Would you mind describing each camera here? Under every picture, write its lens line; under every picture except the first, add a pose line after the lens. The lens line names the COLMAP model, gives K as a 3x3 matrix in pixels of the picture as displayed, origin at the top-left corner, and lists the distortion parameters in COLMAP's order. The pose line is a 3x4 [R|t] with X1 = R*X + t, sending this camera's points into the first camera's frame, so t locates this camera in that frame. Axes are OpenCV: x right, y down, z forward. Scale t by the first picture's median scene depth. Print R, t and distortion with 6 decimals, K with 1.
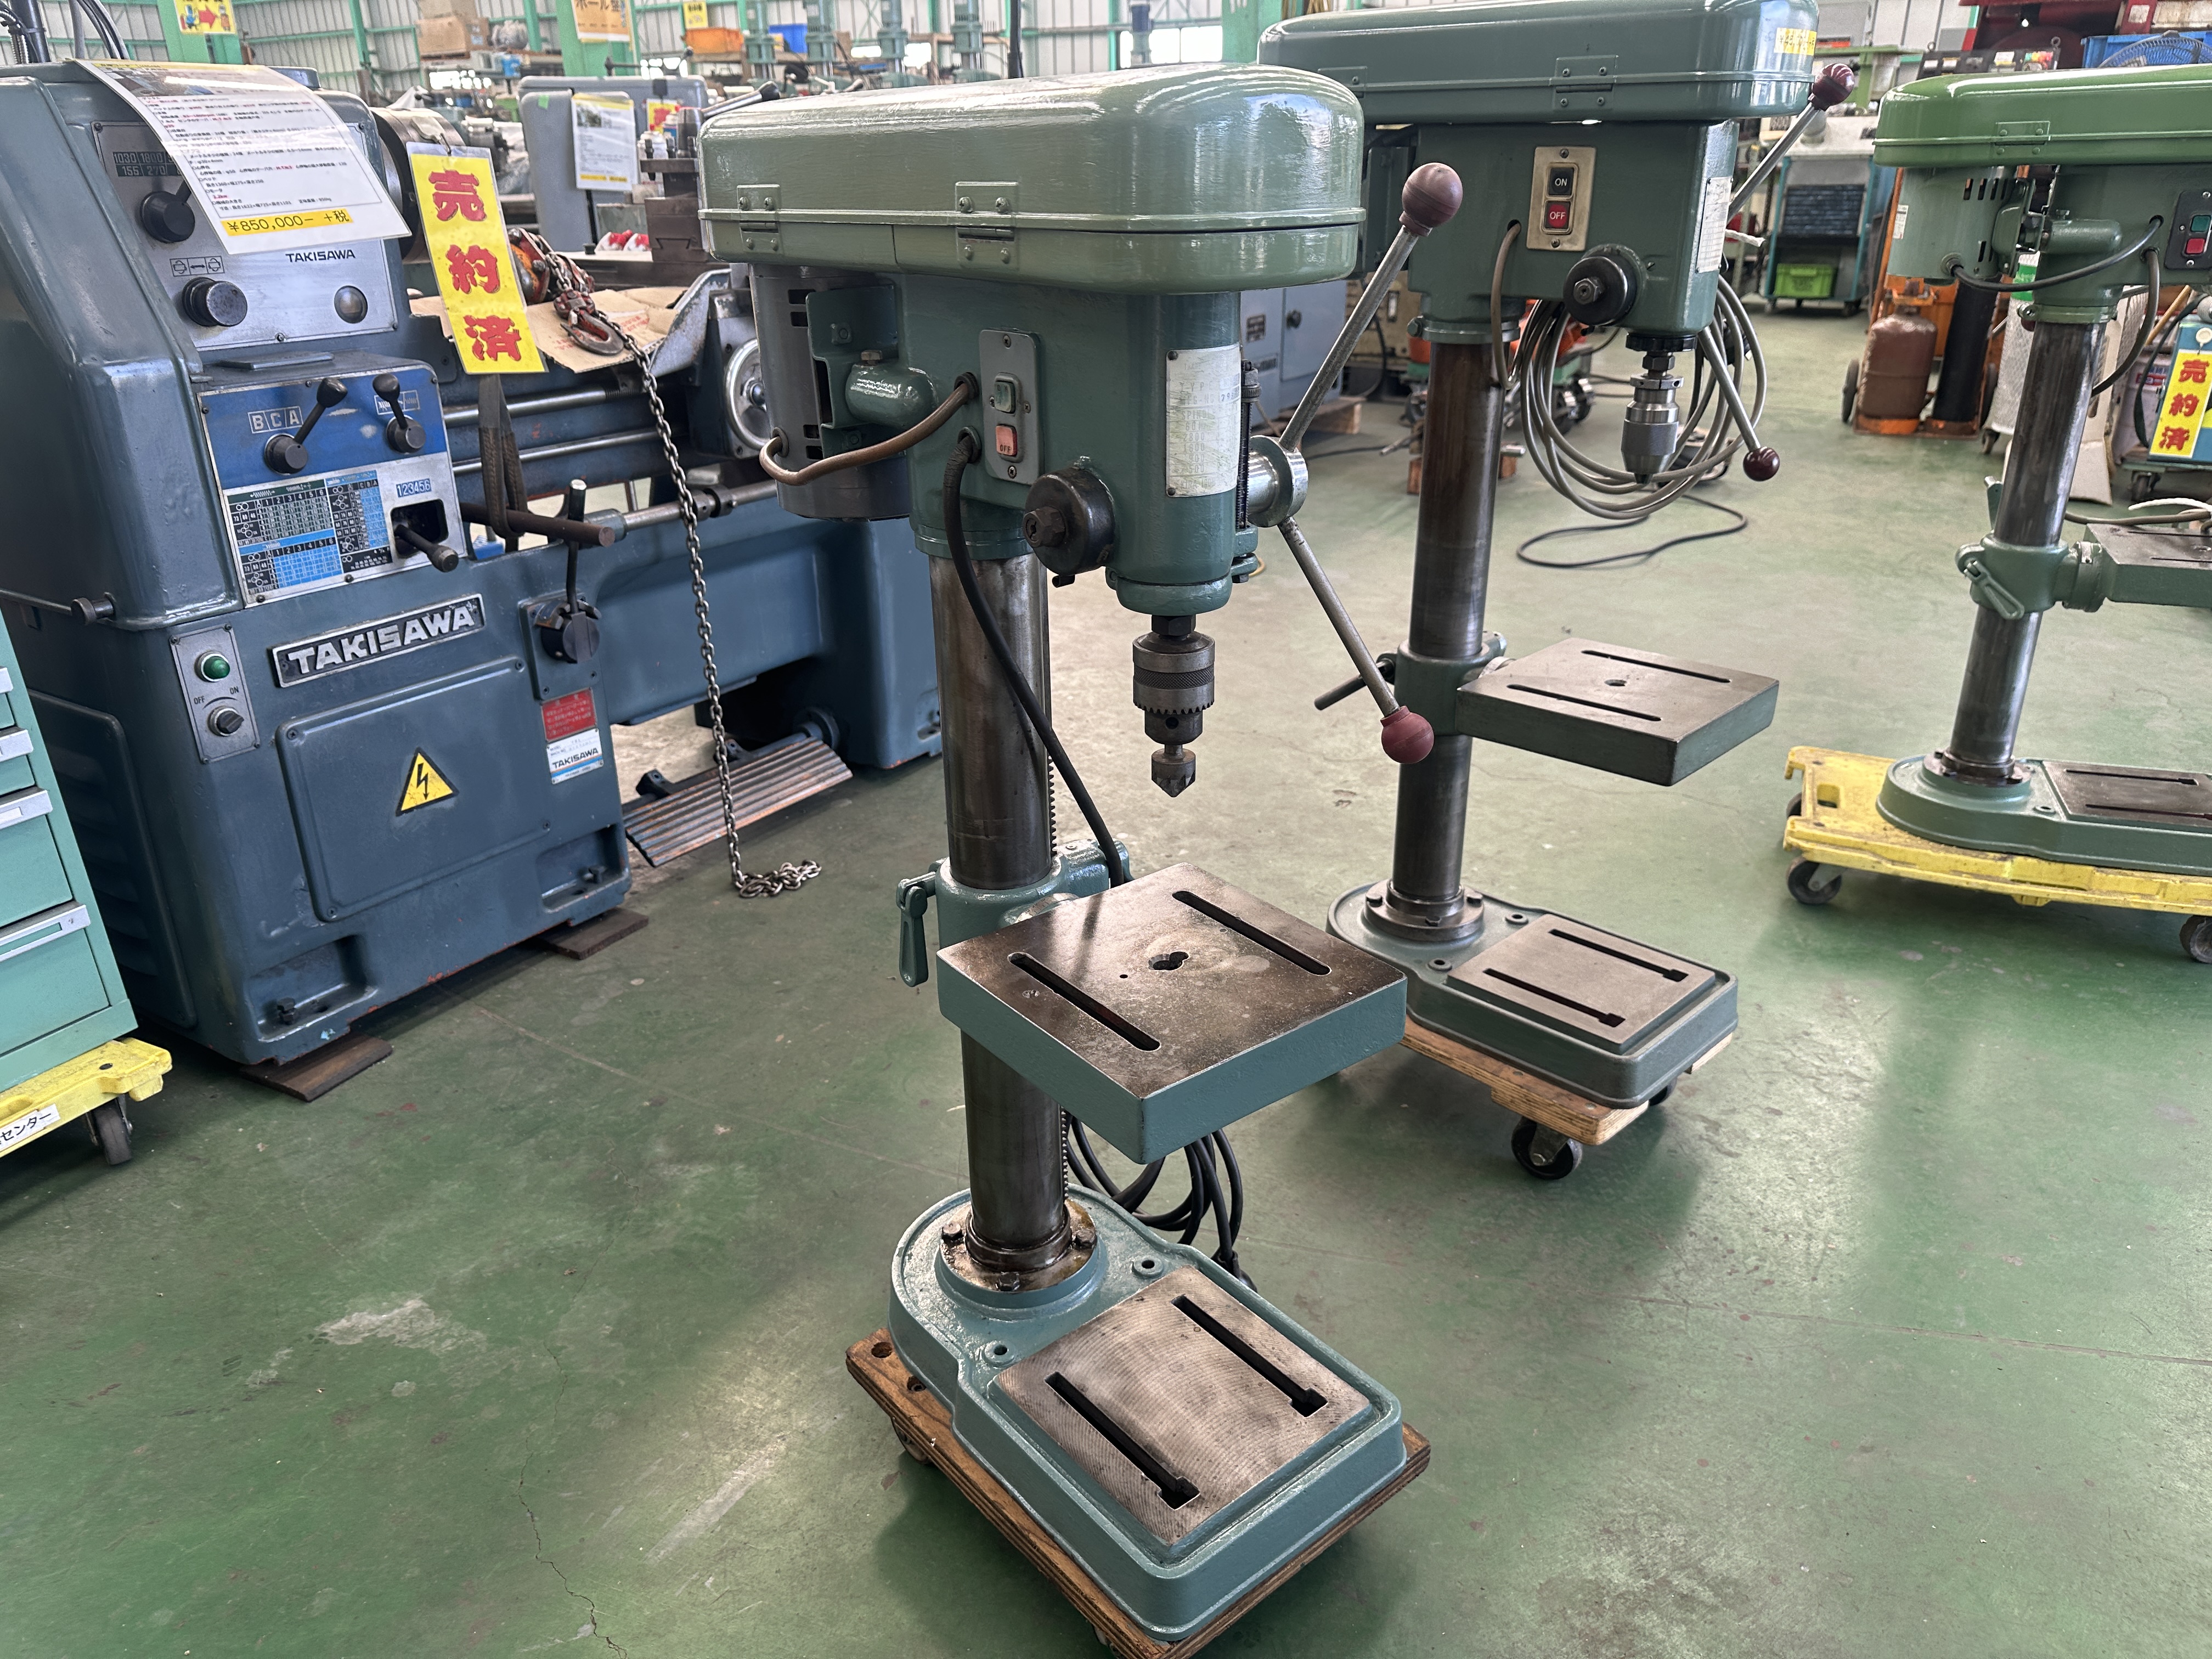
lens RADIAL K [[1580.3, 0, 1103.7], [0, 1580.3, 828.5], [0, 0, 1]] dist [0.021025, -0.045274]
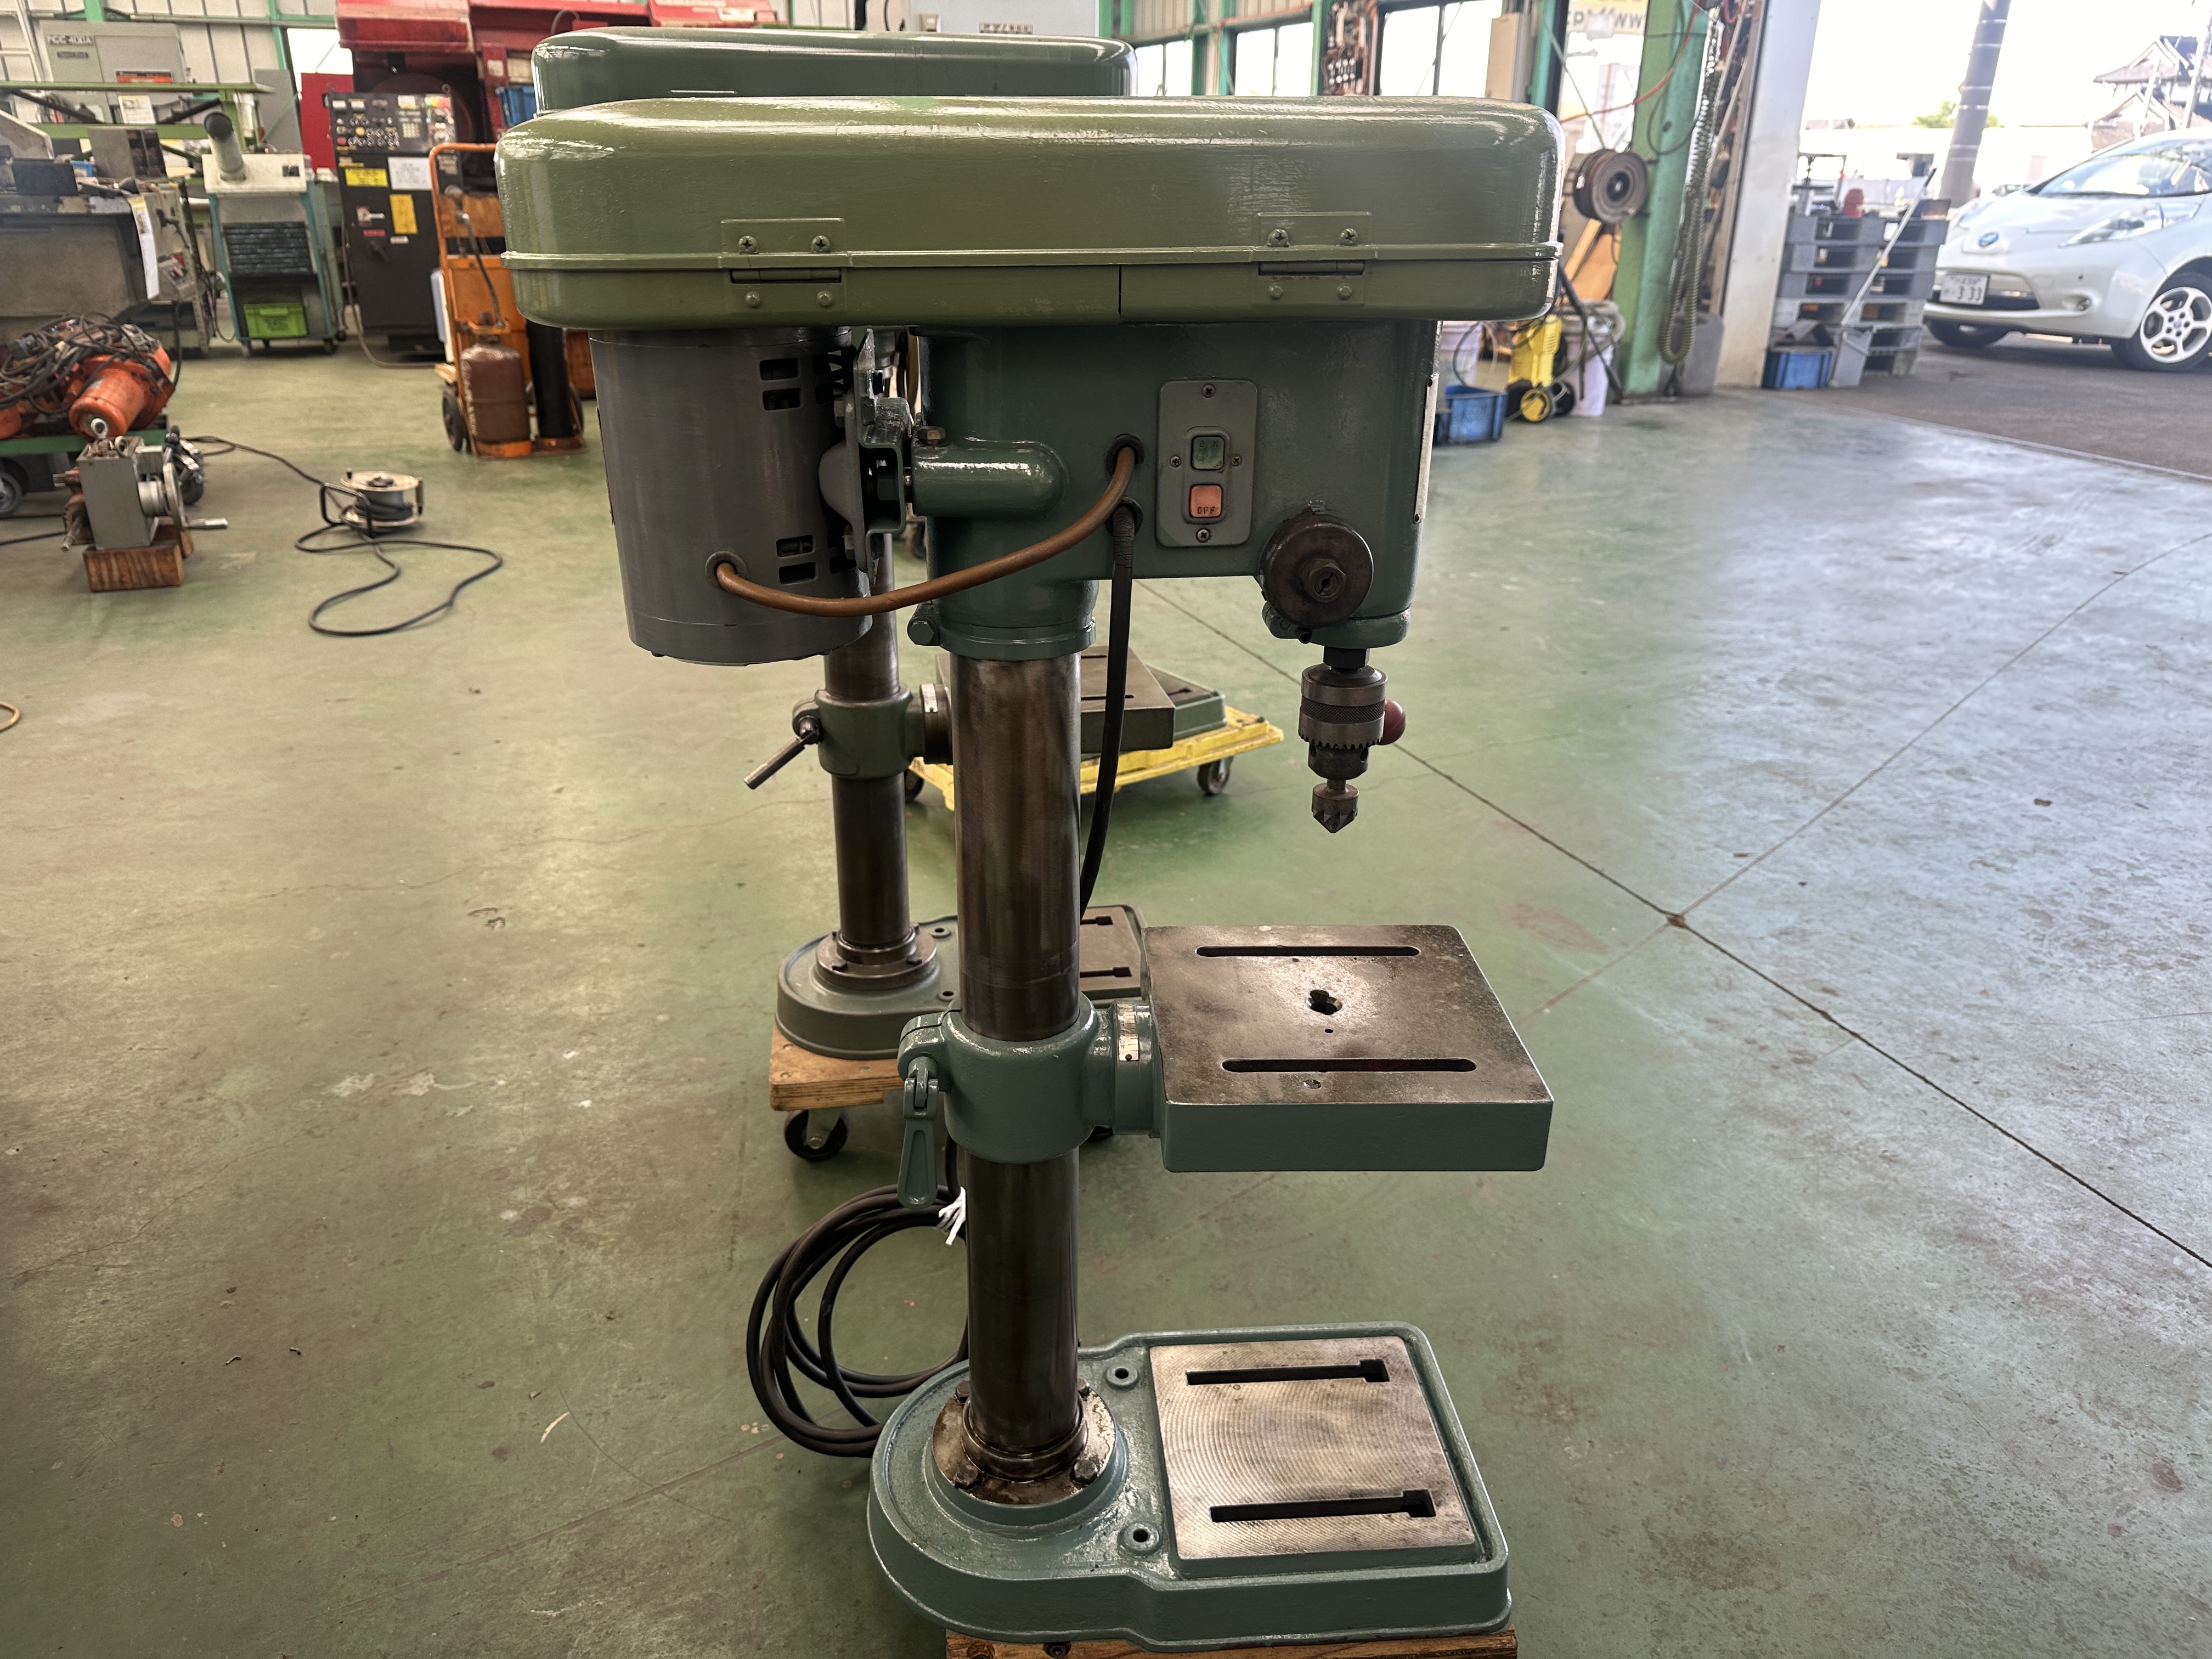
lens RADIAL K [[1580.3, 0, 1090.2], [0, 1580.3, 800.6], [0, 0, 1]] dist [0.021025, -0.045274]
pose [[0.582413, -0.284176, 0.761603, -0.439664], [0.311637, 0.943376, 0.113686, -0.110776], [-0.750785, 0.171131, 0.637994, 0.272799]]
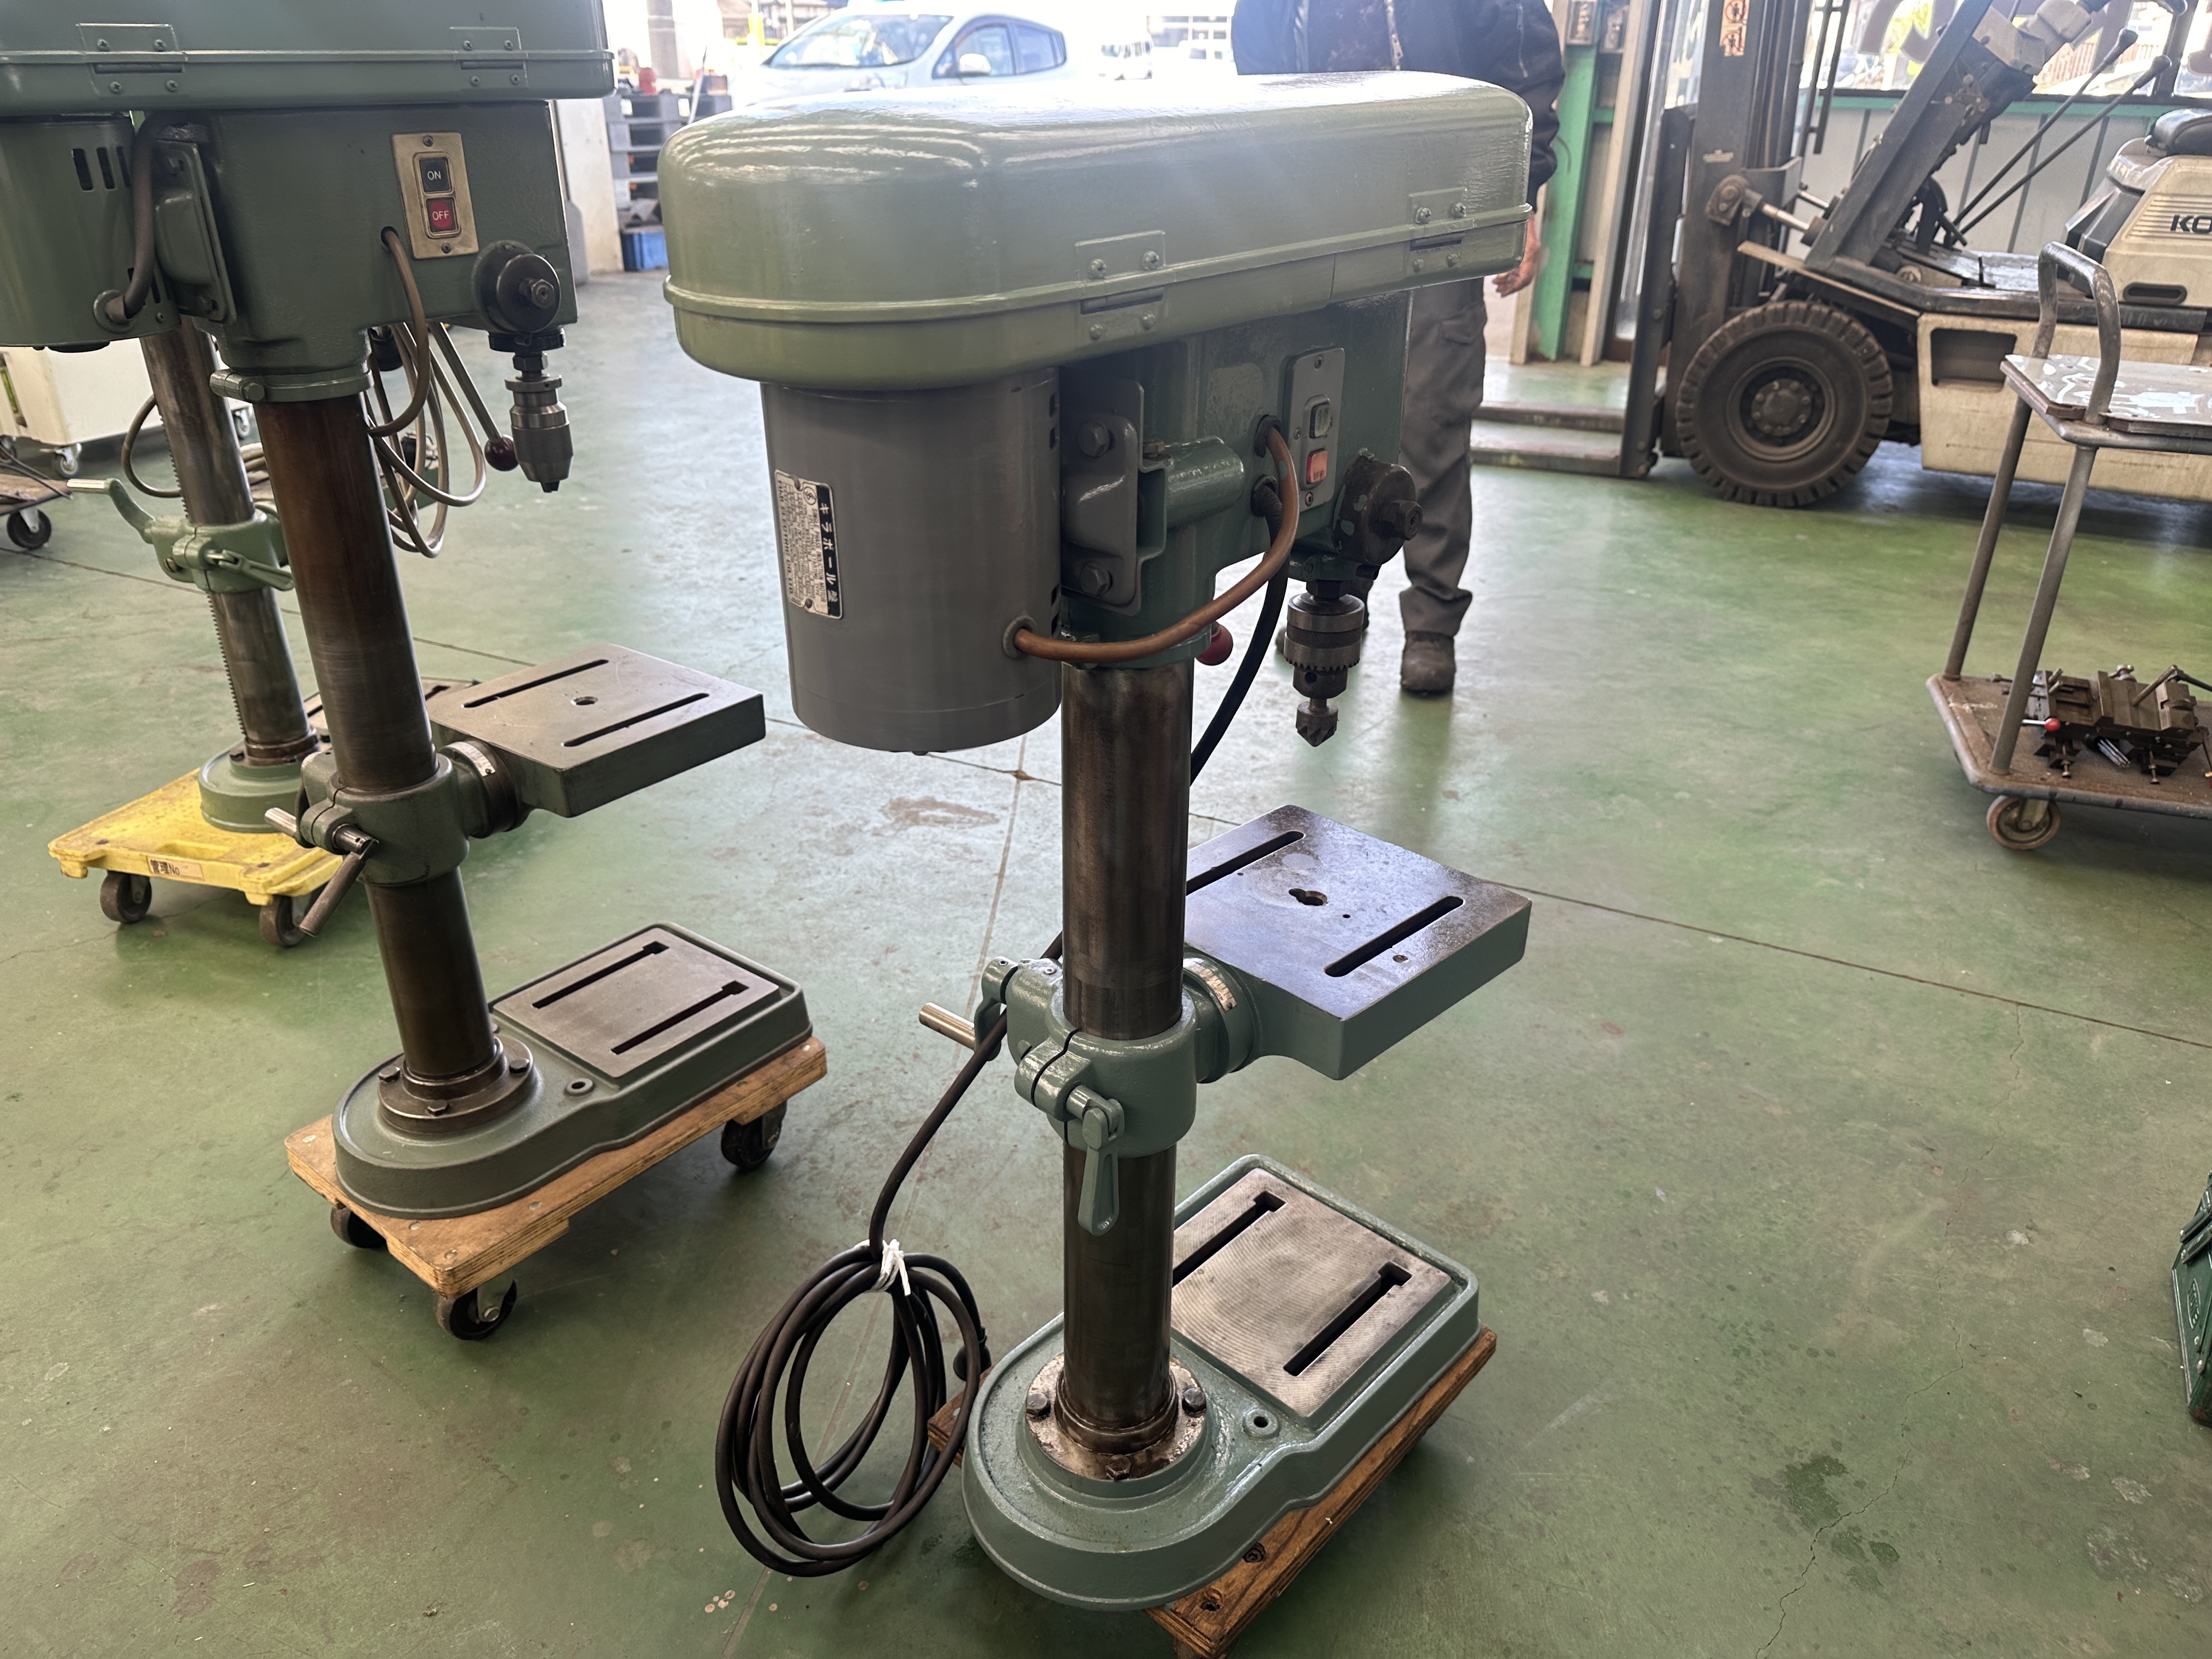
lens RADIAL K [[1580.3, 0, 1126.9], [0, 1580.3, 825.2], [0, 0, 1]] dist [0.021025, -0.045274]
pose [[-0.143491, -0.425402, 0.893557, -0.522544], [0.391257, 0.804957, 0.446051, -0.286698], [-0.909026, 0.413615, 0.050937, 0.608258]]
